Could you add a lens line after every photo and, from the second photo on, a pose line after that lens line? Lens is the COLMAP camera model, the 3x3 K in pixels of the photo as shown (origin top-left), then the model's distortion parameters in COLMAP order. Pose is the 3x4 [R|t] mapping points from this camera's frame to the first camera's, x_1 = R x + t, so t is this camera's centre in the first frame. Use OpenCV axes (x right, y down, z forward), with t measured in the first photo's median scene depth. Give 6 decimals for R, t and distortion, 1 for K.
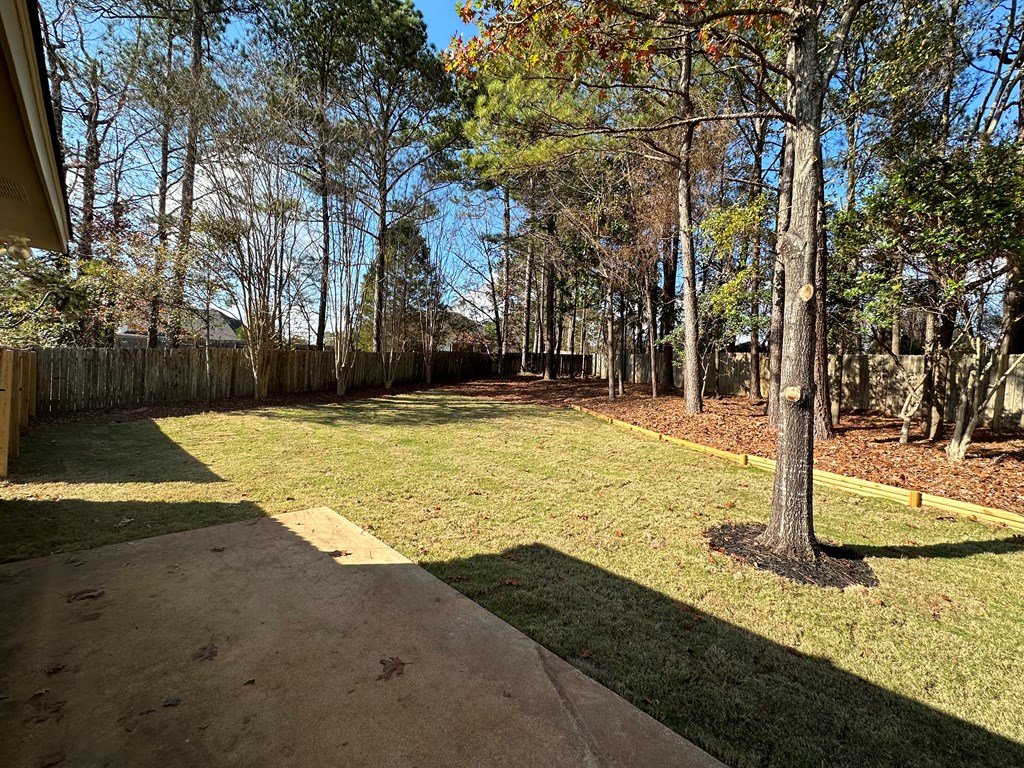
lens RADIAL K [[408.4, 0, 511.5], [0, 408.4, 382.0], [0, 0, 1]] dist [-0.000847, -0.000304]
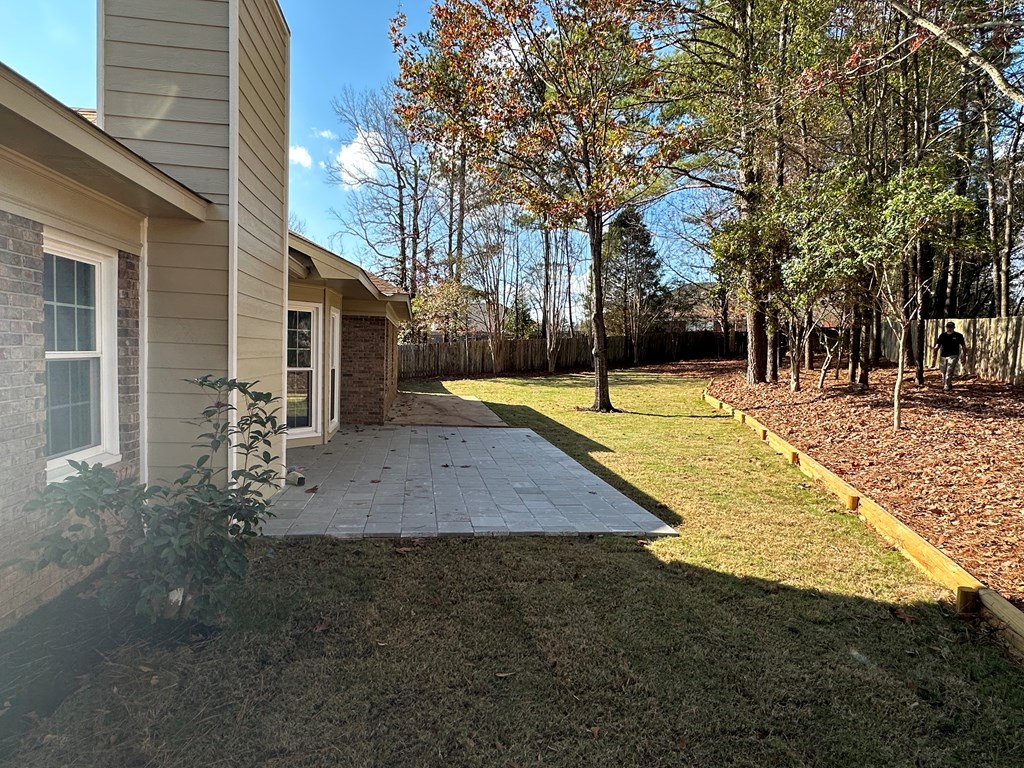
lens RADIAL K [[408.4, 0, 511.5], [0, 408.4, 382.0], [0, 0, 1]] dist [-0.000847, -0.000304]
pose [[0.838991, 0.013011, -0.543990, 0.247214], [0.006616, 0.999396, 0.034107, 0.021346], [0.544105, -0.032214, 0.838398, -0.235352]]
